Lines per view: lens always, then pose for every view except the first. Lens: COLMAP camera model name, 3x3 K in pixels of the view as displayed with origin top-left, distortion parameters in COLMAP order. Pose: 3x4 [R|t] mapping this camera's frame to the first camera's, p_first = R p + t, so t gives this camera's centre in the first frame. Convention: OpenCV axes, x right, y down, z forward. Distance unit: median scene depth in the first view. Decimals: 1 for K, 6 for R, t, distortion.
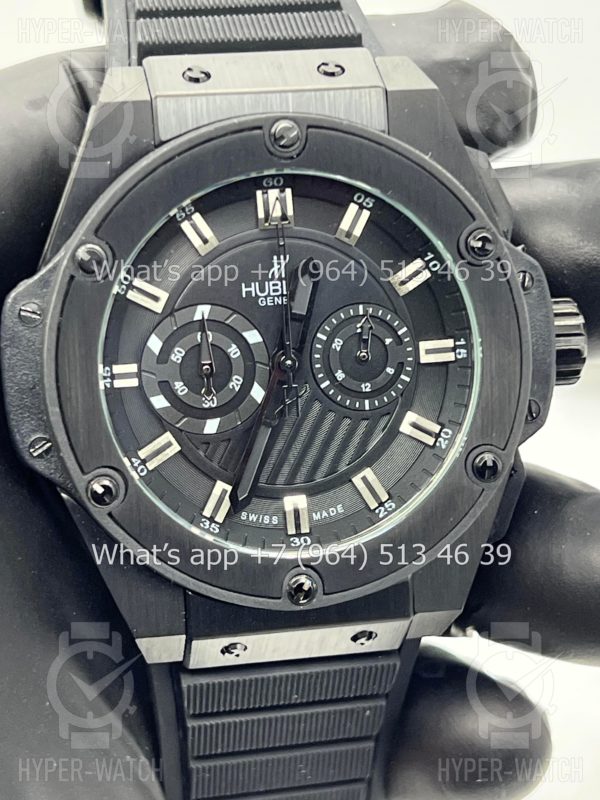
lens RADIAL K [[1816.9, 0, 294.7], [0, 1816.9, 428.4], [0, 0, 1]] dist [0.190244, 0.000000]
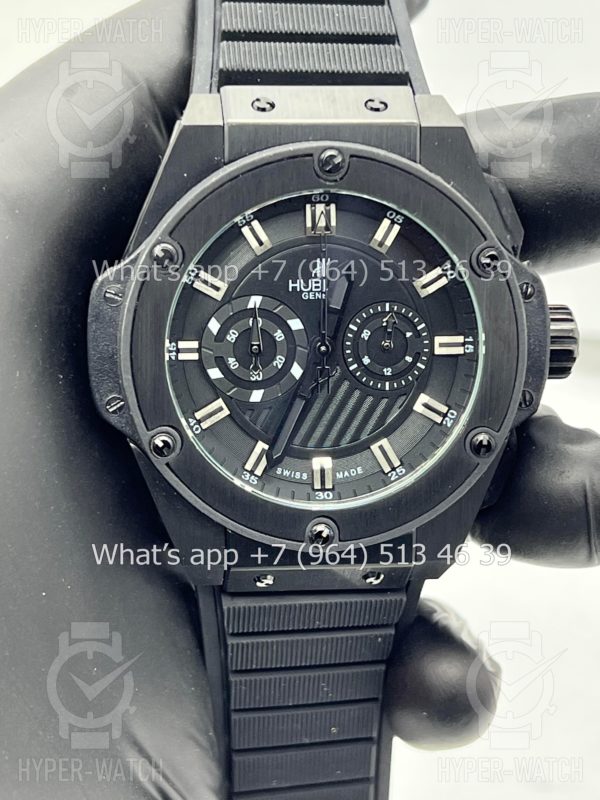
lens RADIAL K [[1816.9, 0, 300.4], [0, 1816.9, 397.5], [0, 0, 1]] dist [0.190244, 0.000000]
pose [[0.996111, 0.068361, -0.055590, 0.050355], [-0.066010, 0.996889, 0.043075, -0.054027], [0.058362, -0.039238, 0.997524, -0.203699]]
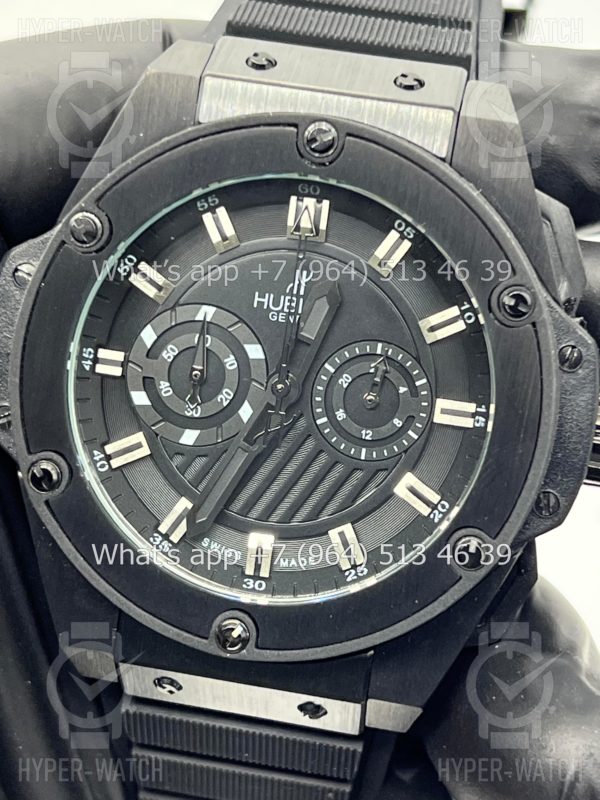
lens RADIAL K [[1816.9, 0, 303.0], [0, 1816.9, 408.4], [0, 0, 1]] dist [0.190244, 0.000000]
pose [[0.937244, 0.217922, -0.272184, 0.252545], [-0.231382, 0.972697, -0.017965, -0.011984], [0.260837, 0.079816, 0.962078, 0.134640]]
